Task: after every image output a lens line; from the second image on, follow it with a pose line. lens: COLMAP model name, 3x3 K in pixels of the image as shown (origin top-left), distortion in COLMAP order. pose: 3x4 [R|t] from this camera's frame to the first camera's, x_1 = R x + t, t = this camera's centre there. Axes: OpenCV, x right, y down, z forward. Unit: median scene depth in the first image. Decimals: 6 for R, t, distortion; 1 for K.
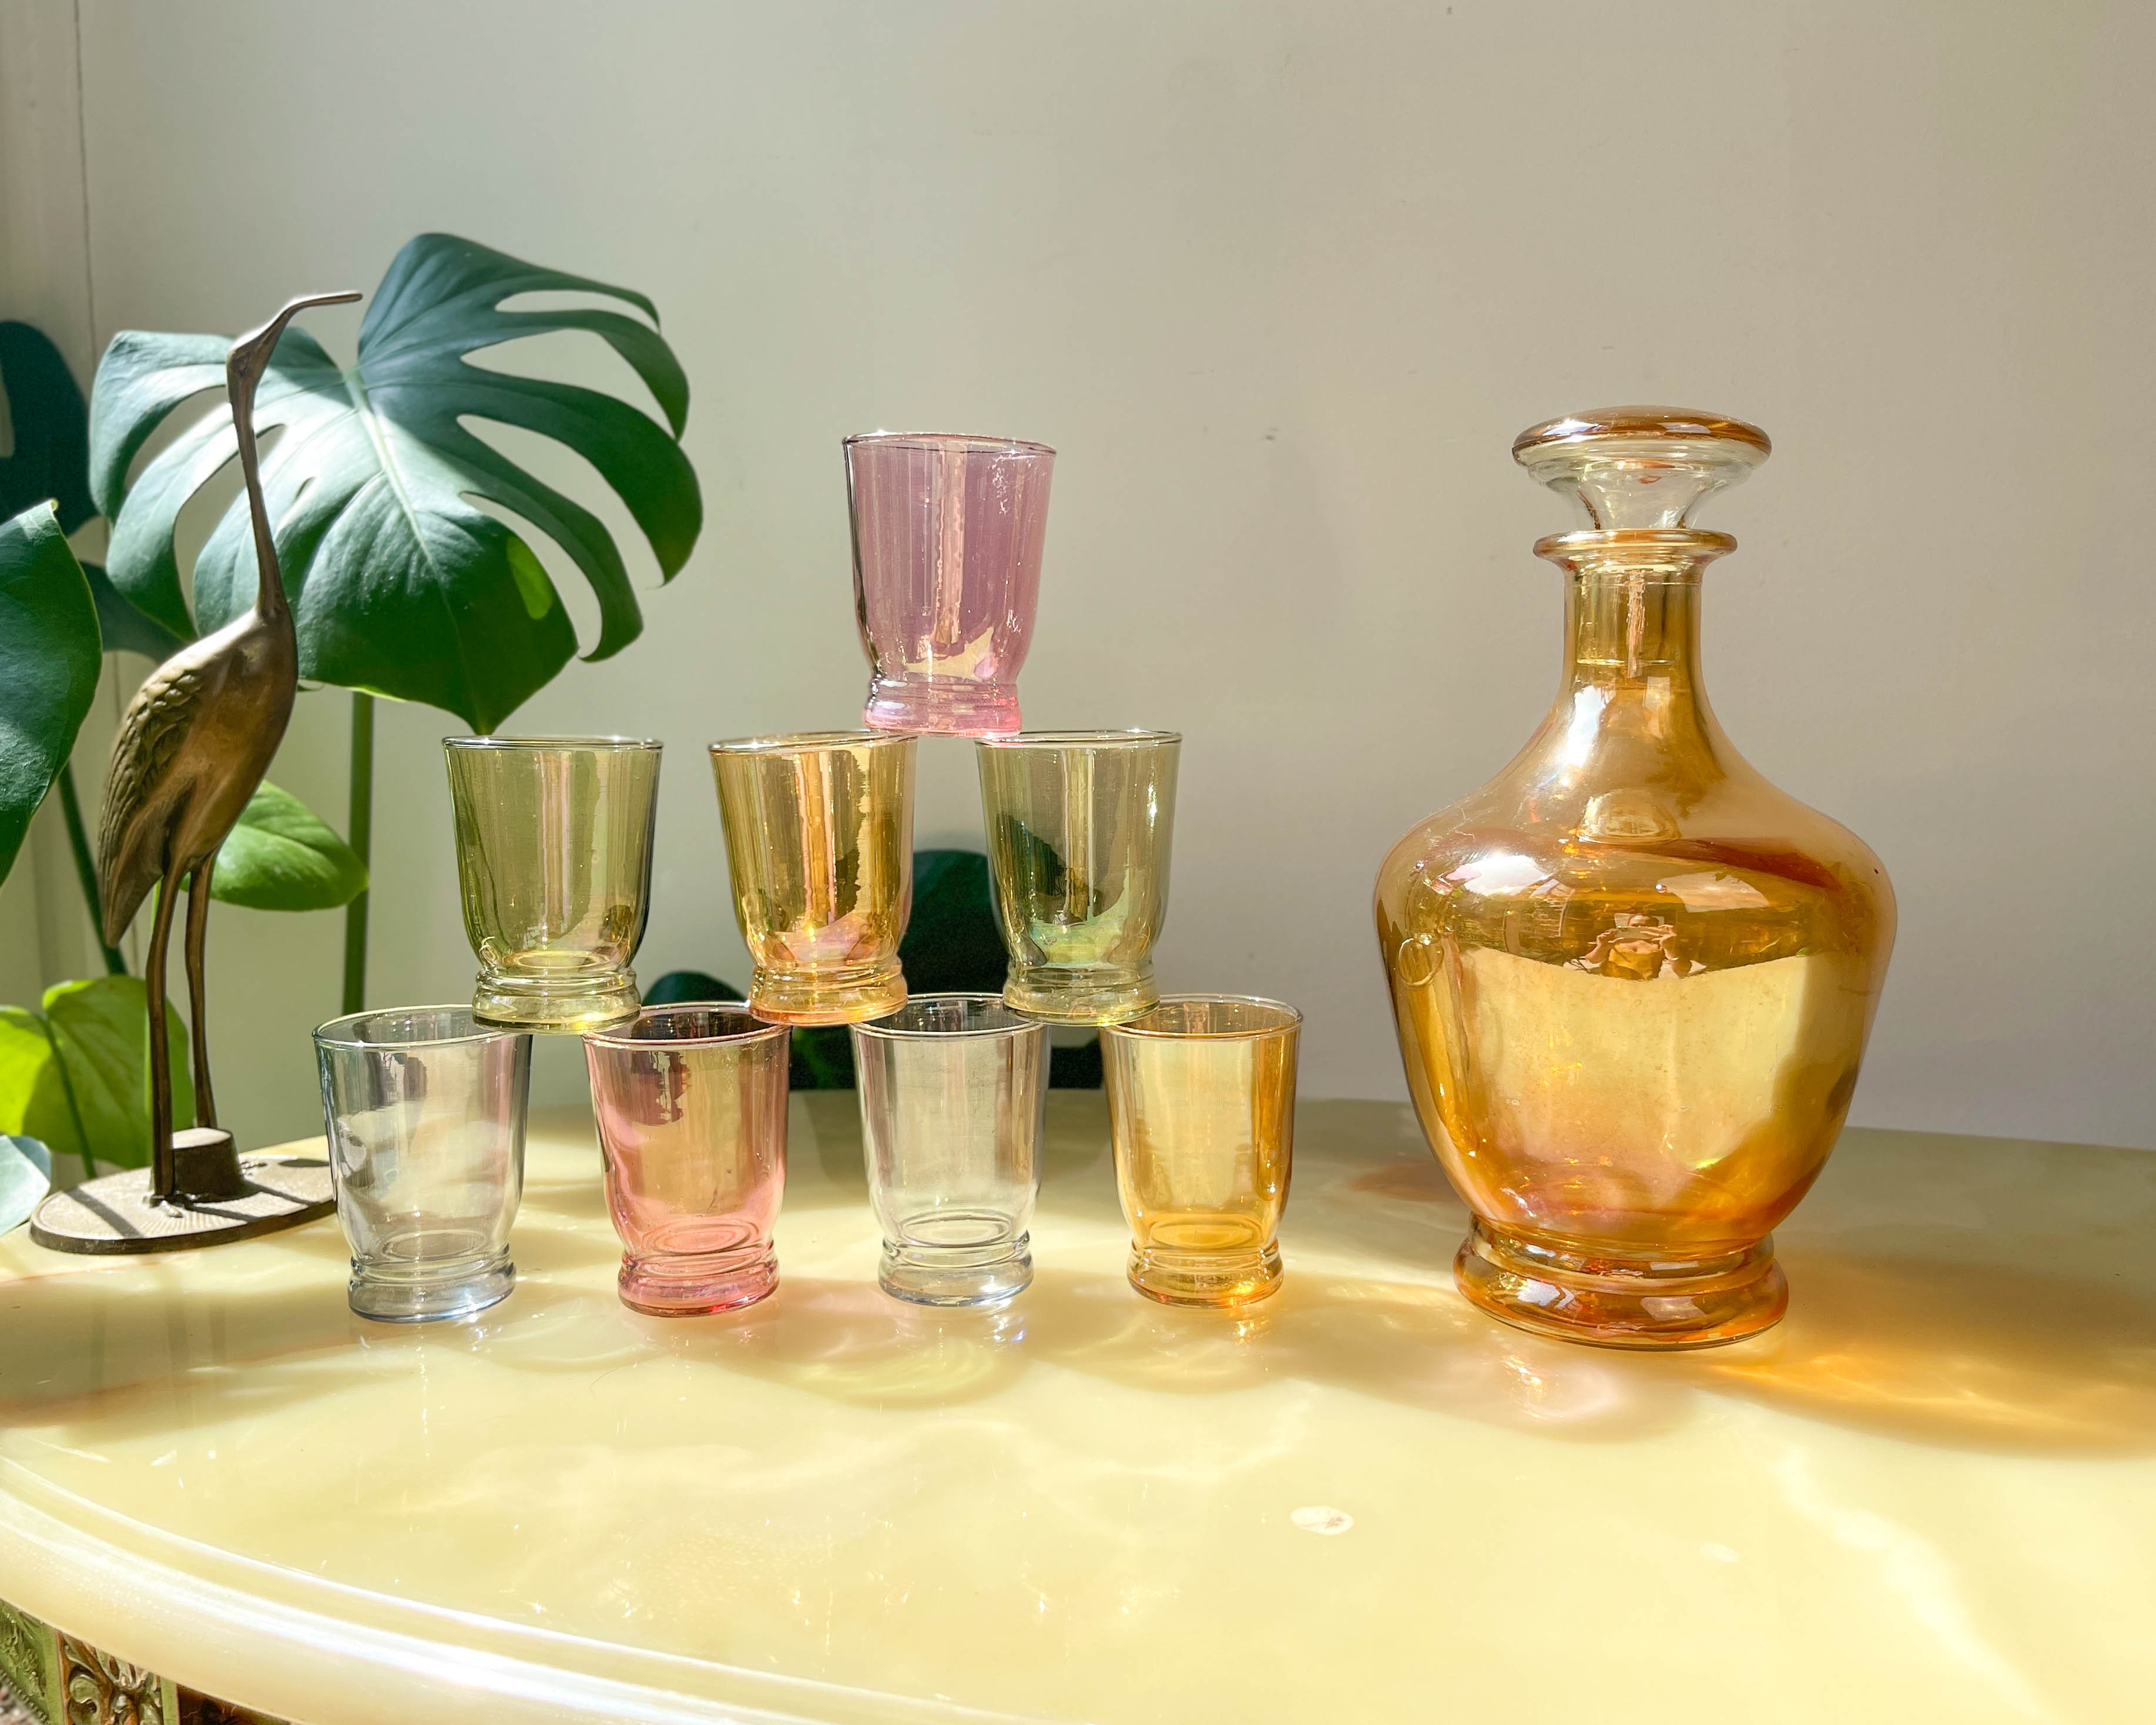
lens RADIAL K [[1864.6, 0, 1078.0], [0, 1864.6, 862.5], [0, 0, 1]] dist [0.050699, -0.077521]
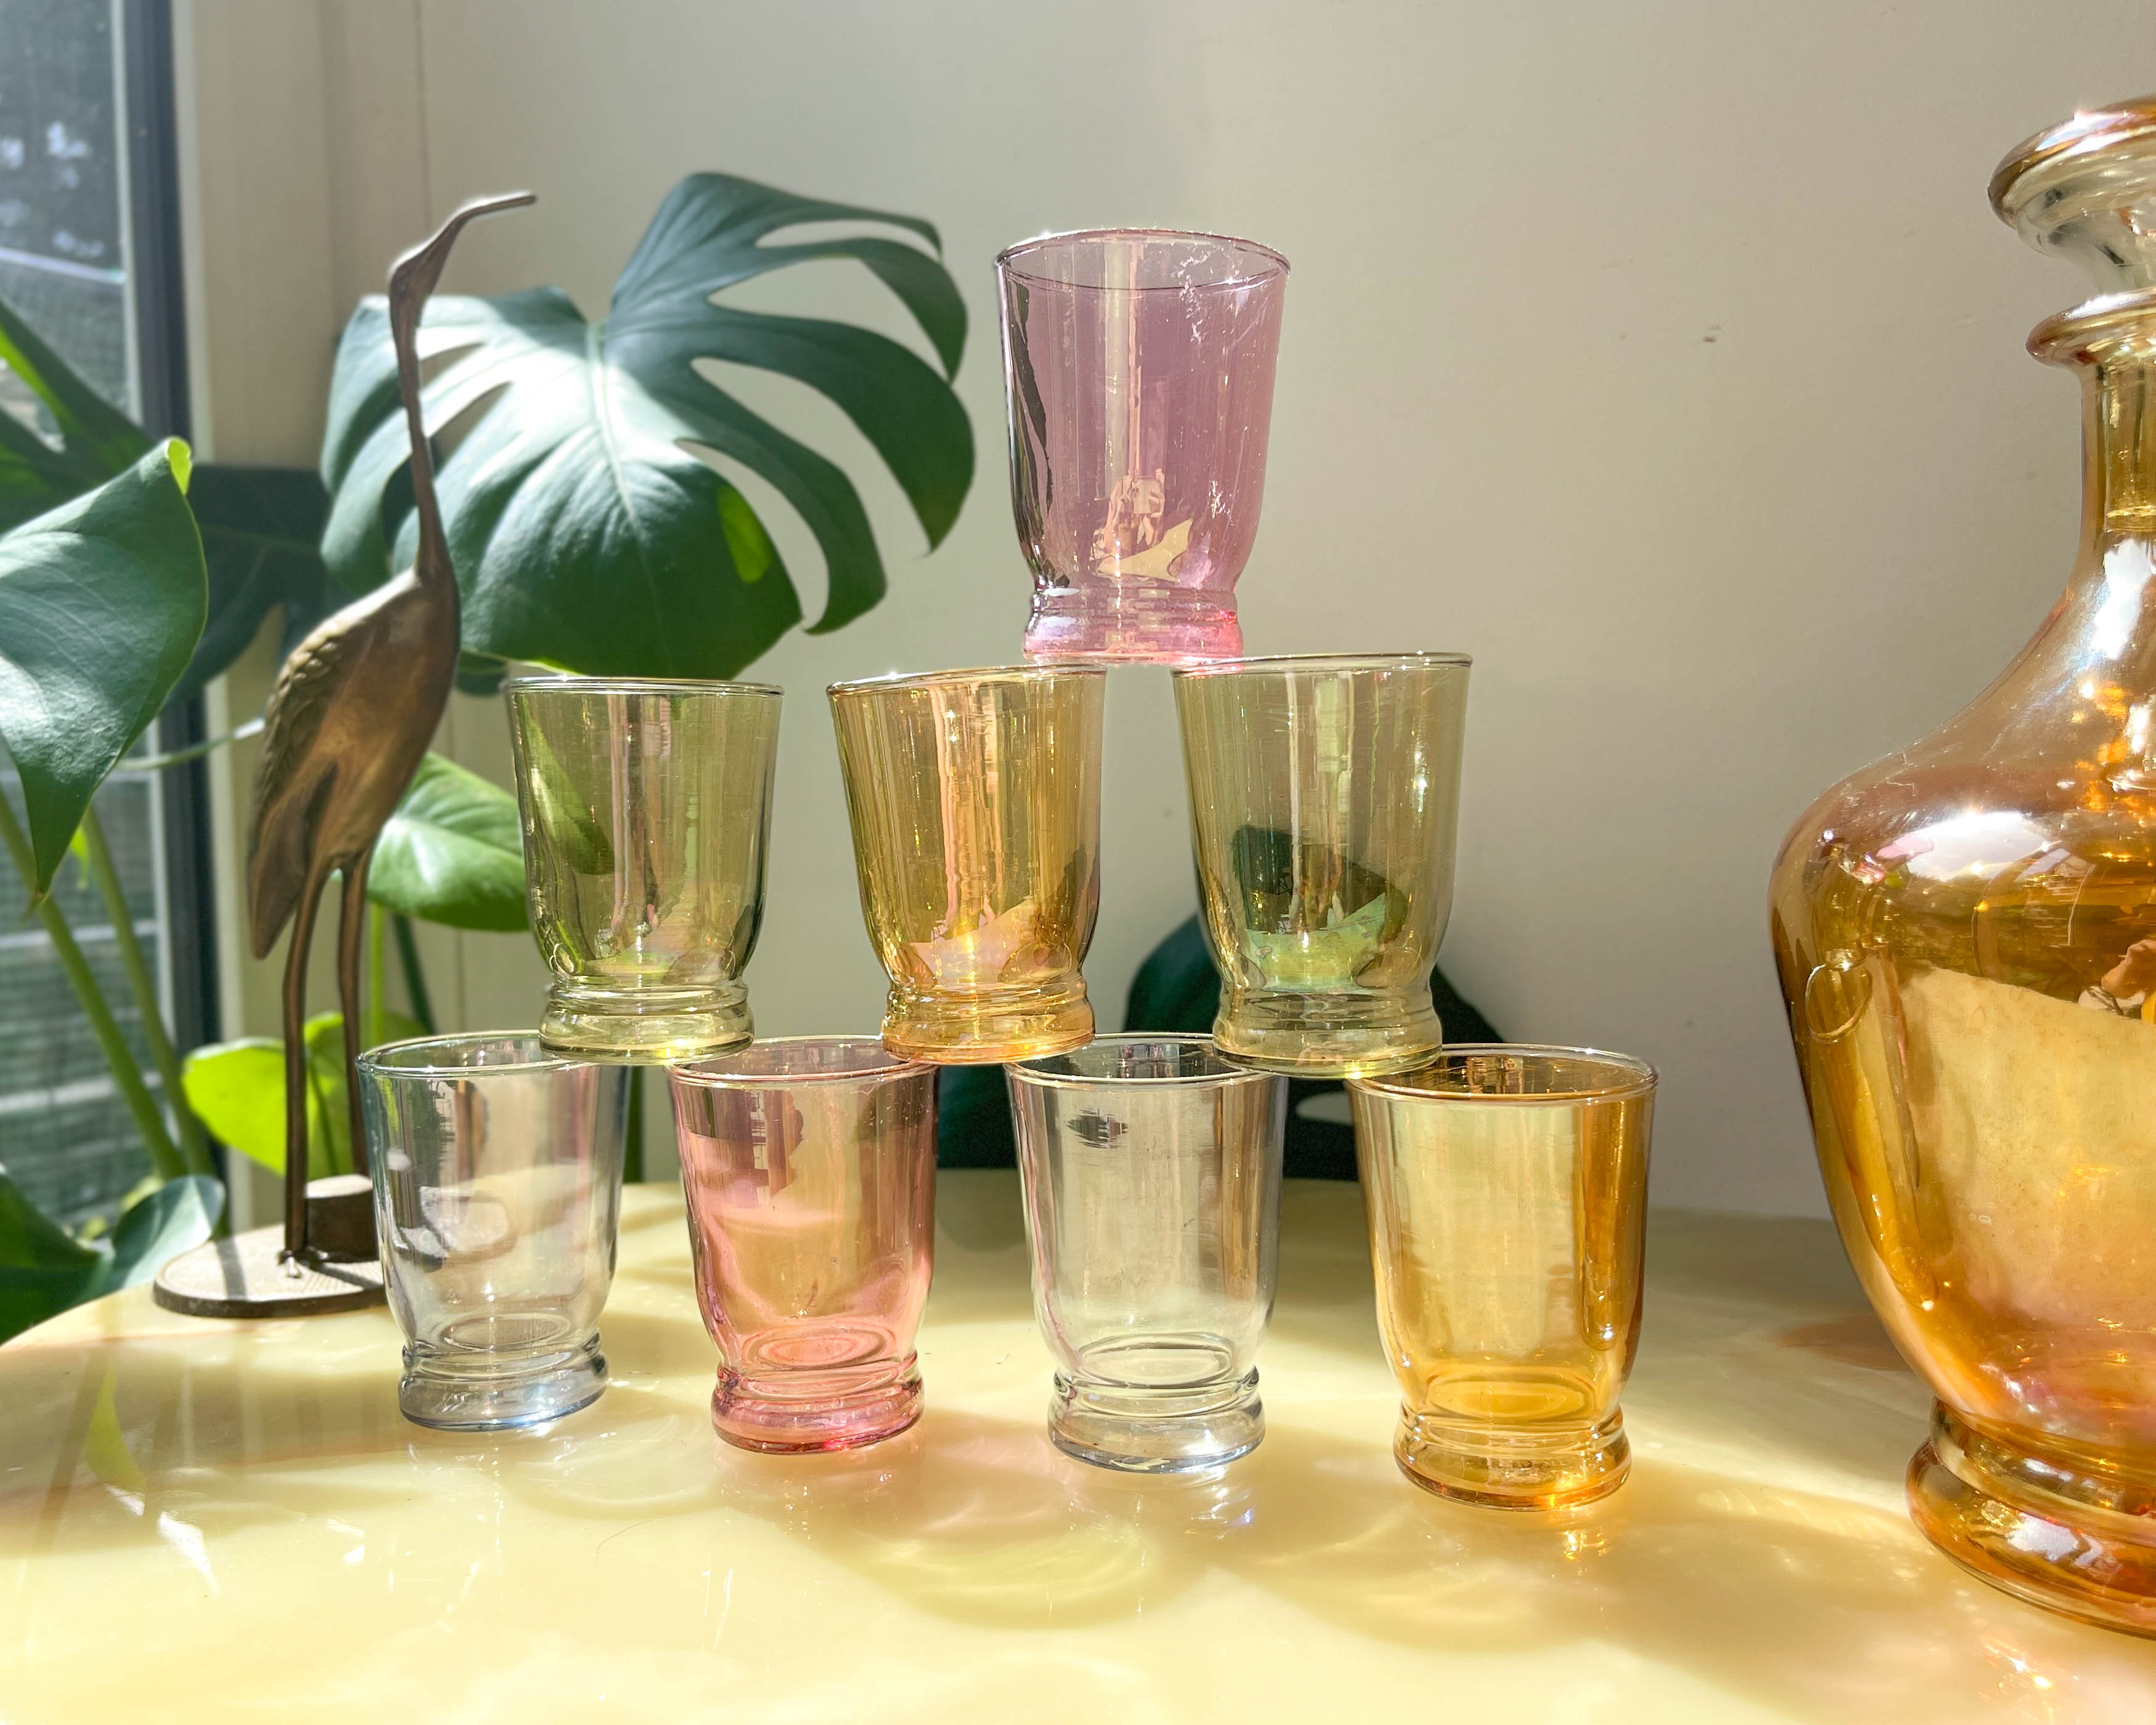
lens RADIAL K [[1930.8, 0, 1078.0], [0, 1930.8, 862.5], [0, 0, 1]] dist [0.009482, 0.005368]
pose [[0.961414, 0.001571, -0.275100, 0.108838], [-0.015712, 0.998665, -0.049208, 0.042994], [0.274655, 0.051632, 0.960156, 0.274944]]
